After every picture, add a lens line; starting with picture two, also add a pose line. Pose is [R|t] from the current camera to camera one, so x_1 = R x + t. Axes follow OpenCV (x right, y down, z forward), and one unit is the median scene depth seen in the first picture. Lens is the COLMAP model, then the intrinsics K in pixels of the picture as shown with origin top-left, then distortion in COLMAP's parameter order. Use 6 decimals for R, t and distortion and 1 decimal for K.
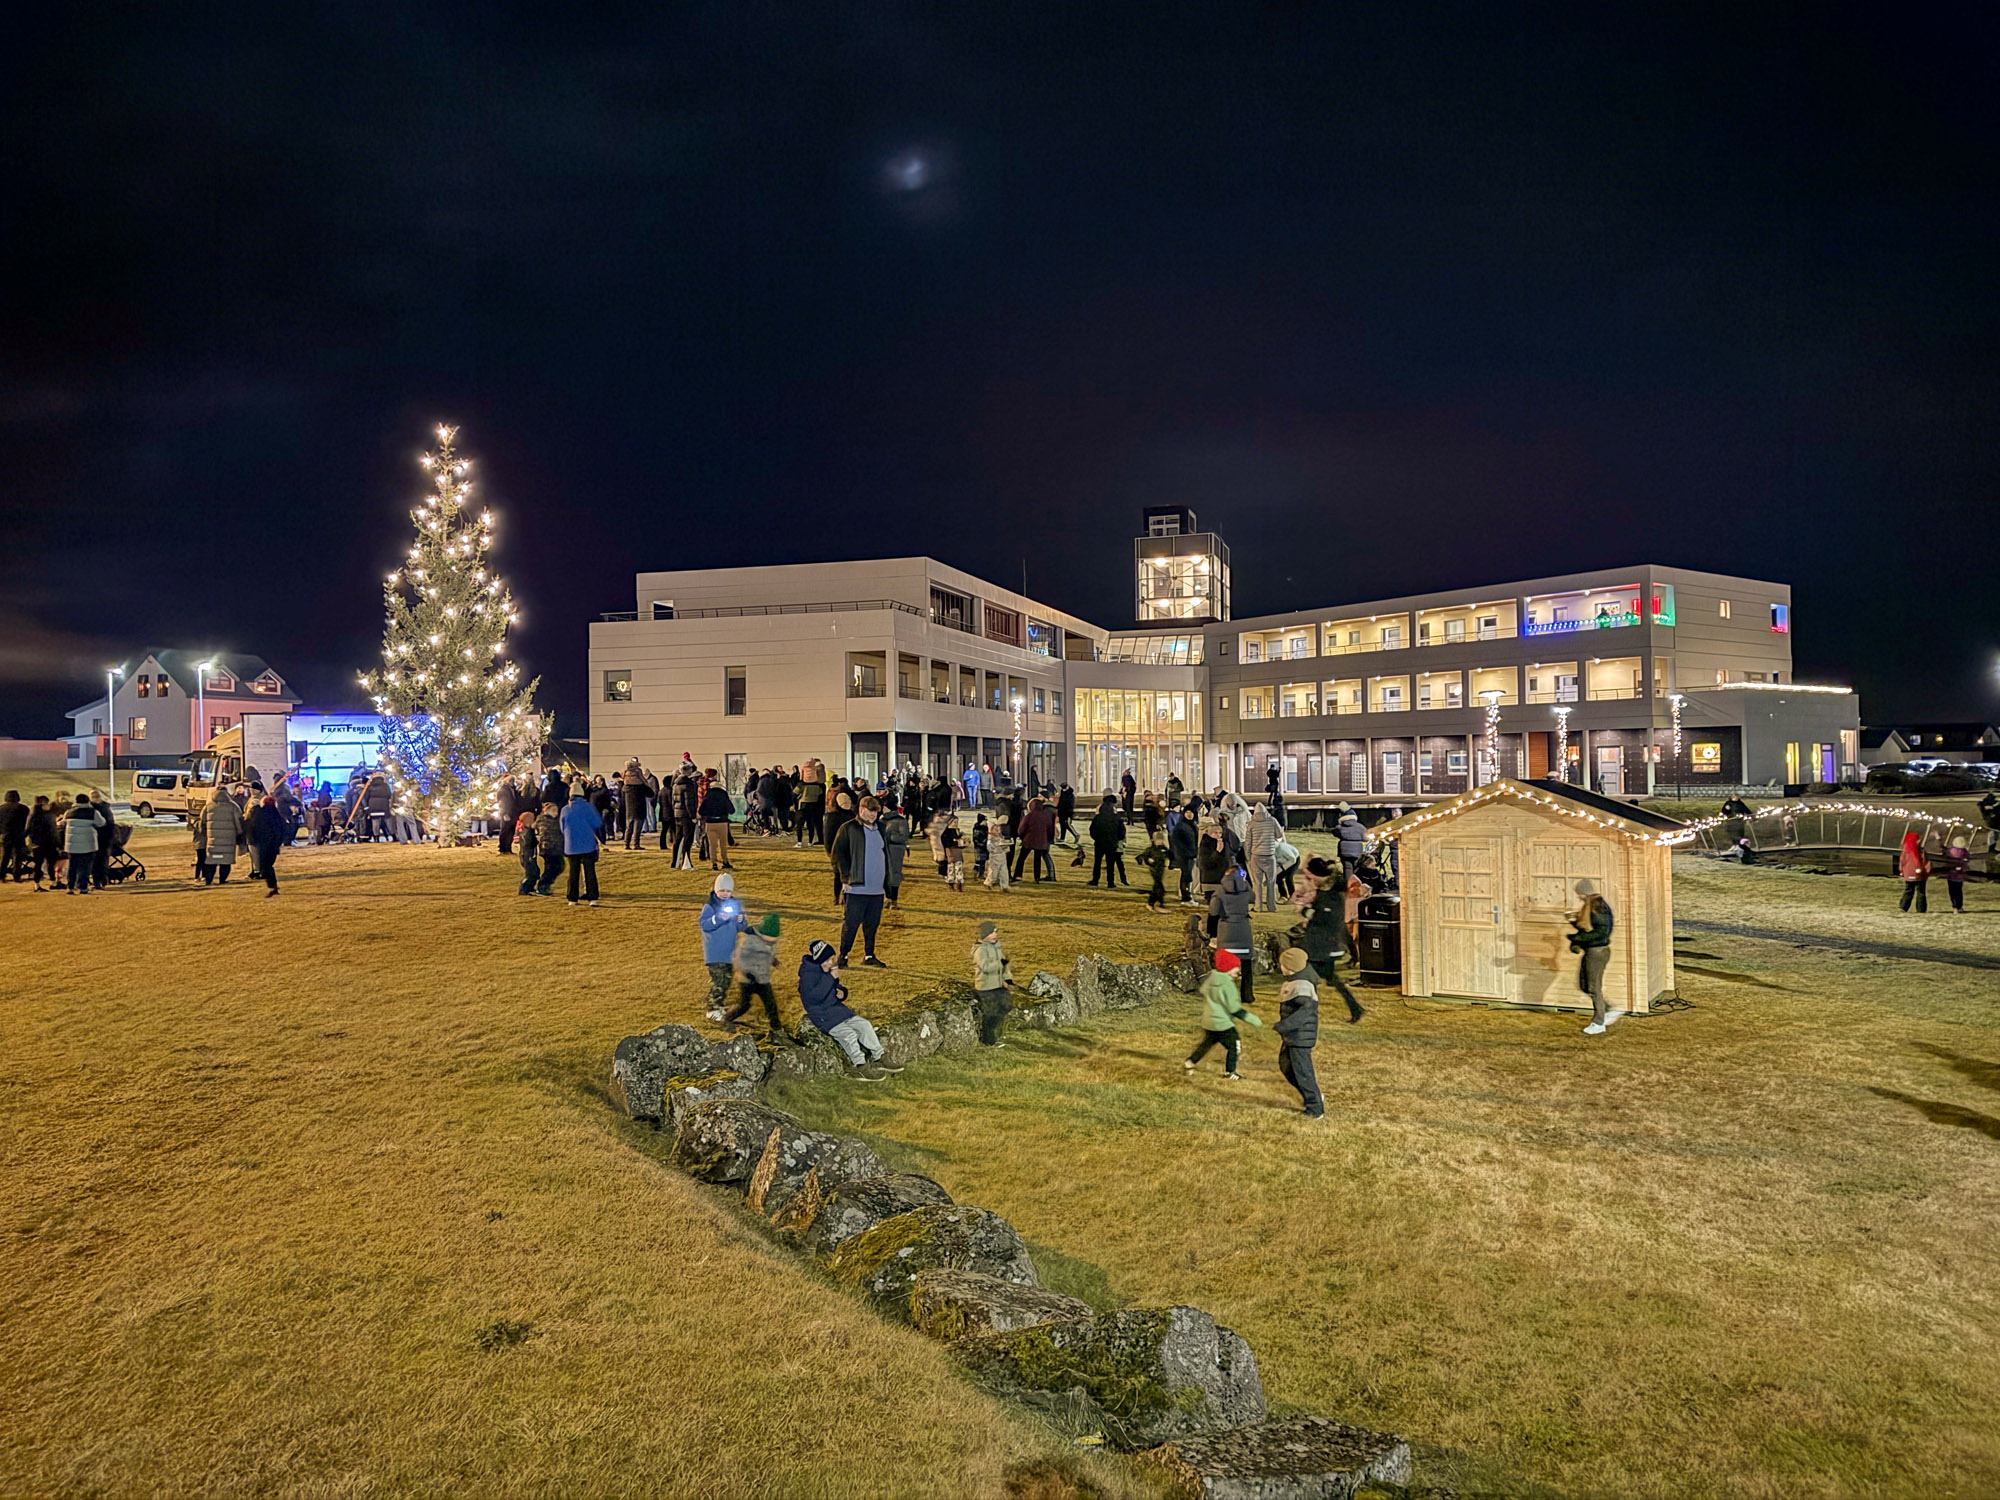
lens RADIAL K [[1298.1, 0, 998.8], [0, 1298.1, 781.4], [0, 0, 1]] dist [-0.006527, 0.000443]
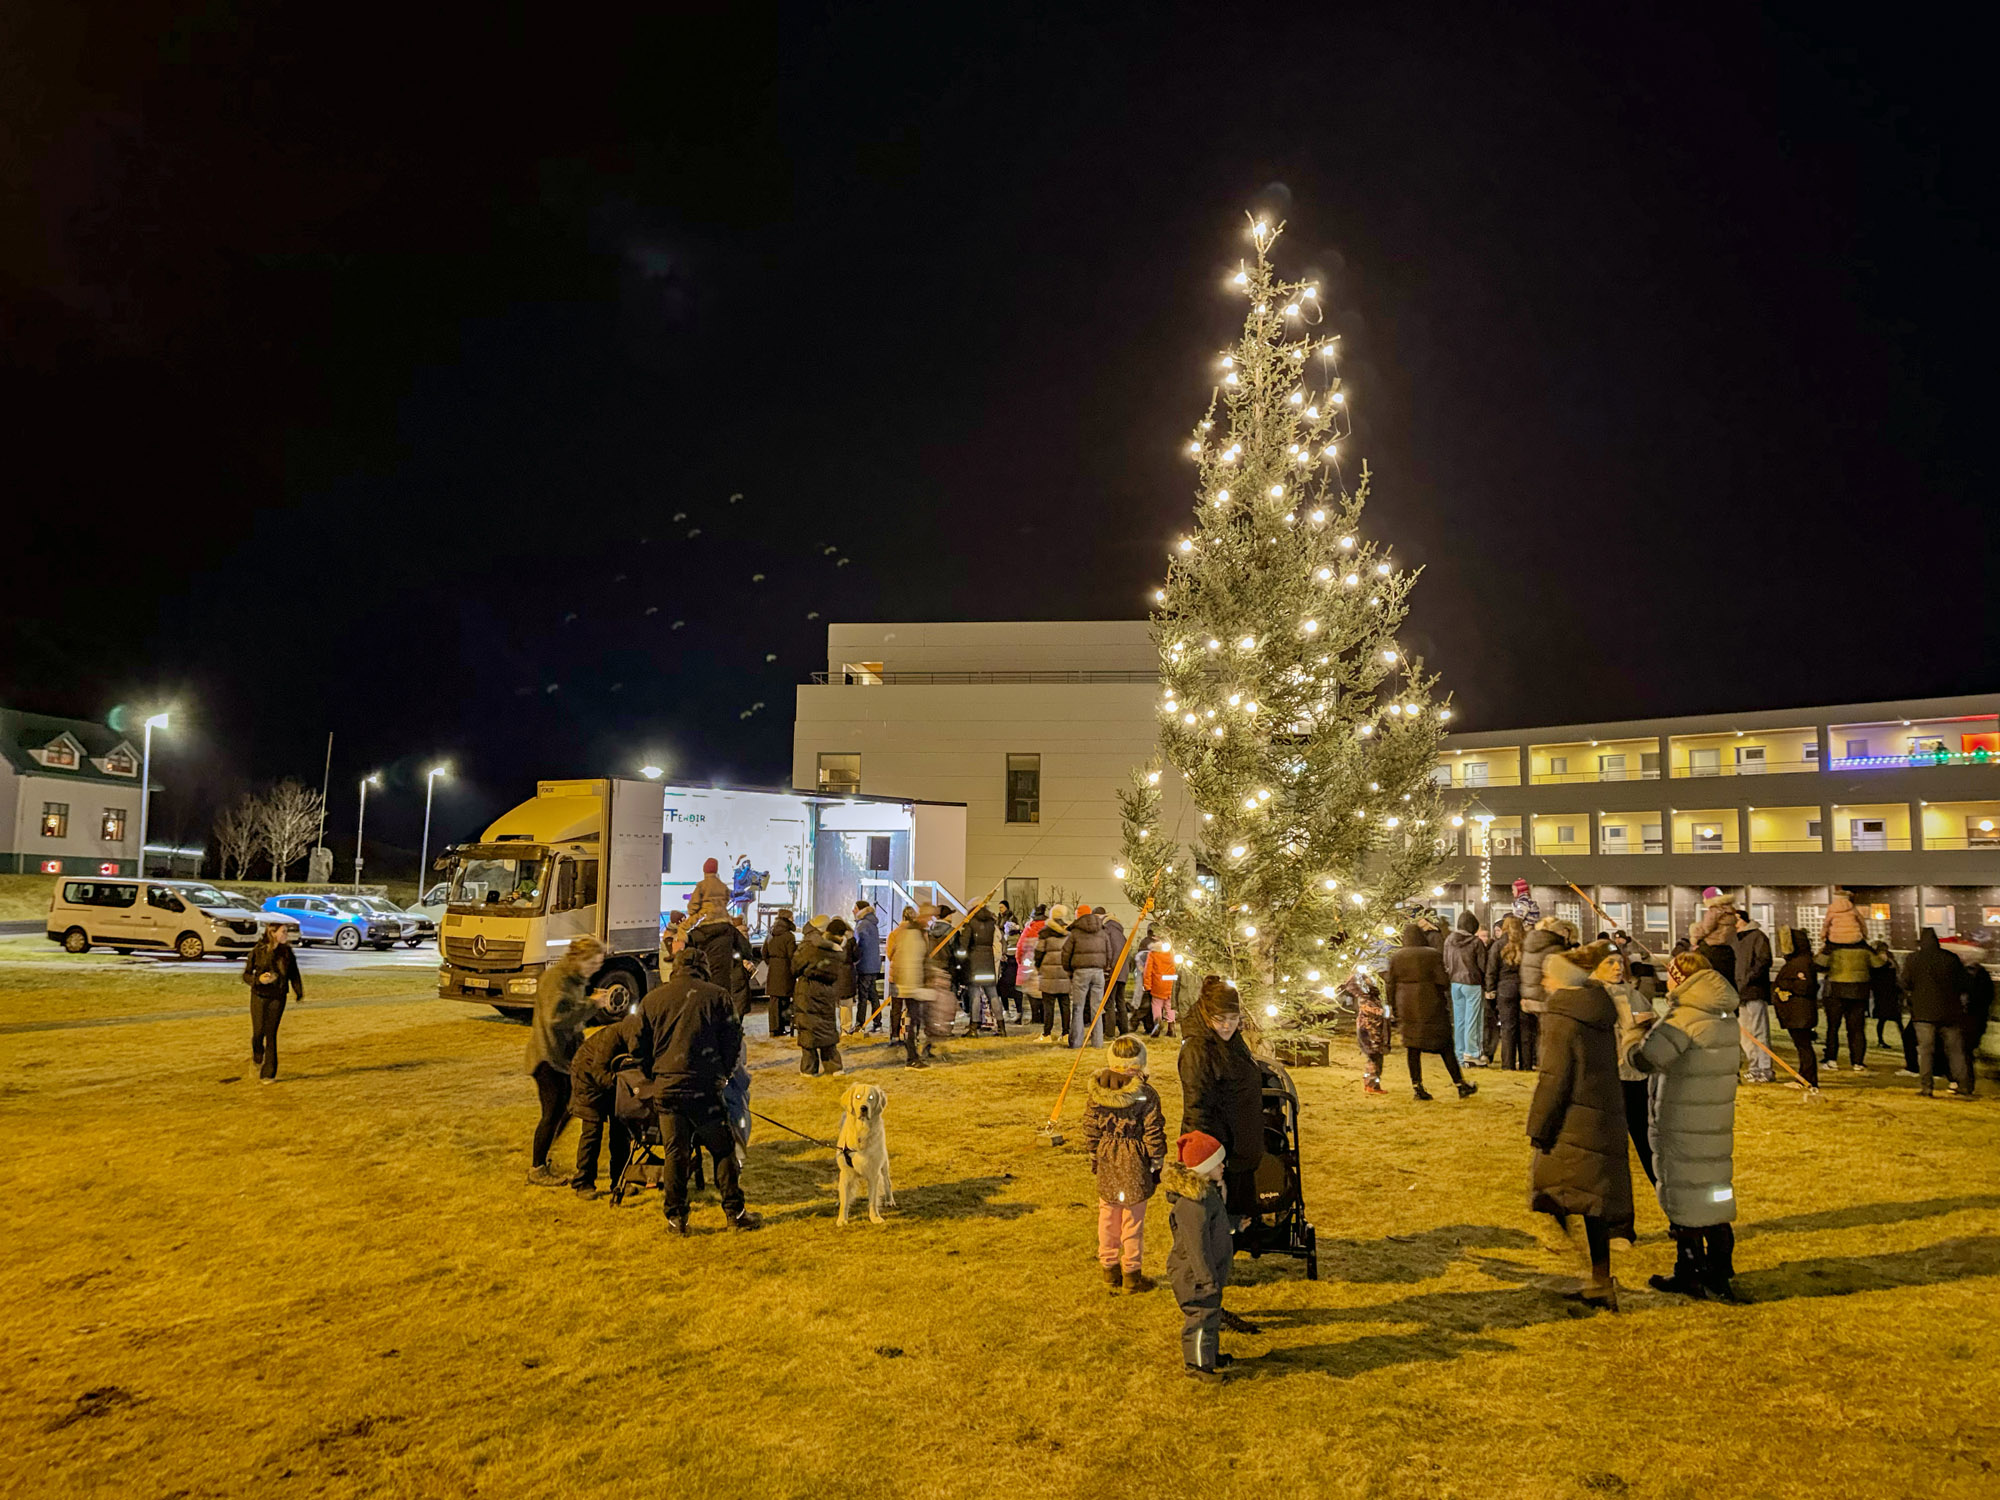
lens RADIAL K [[1335.2, 0, 1000.0], [0, 1335.2, 750.0], [0, 0, 1]] dist [-0.001592, 0.000056]
pose [[0.983676, 0.049703, 0.172948, -0.306431], [-0.027326, 0.991211, -0.129434, 0.002849], [-0.177862, 0.122595, 0.976389, 0.265836]]
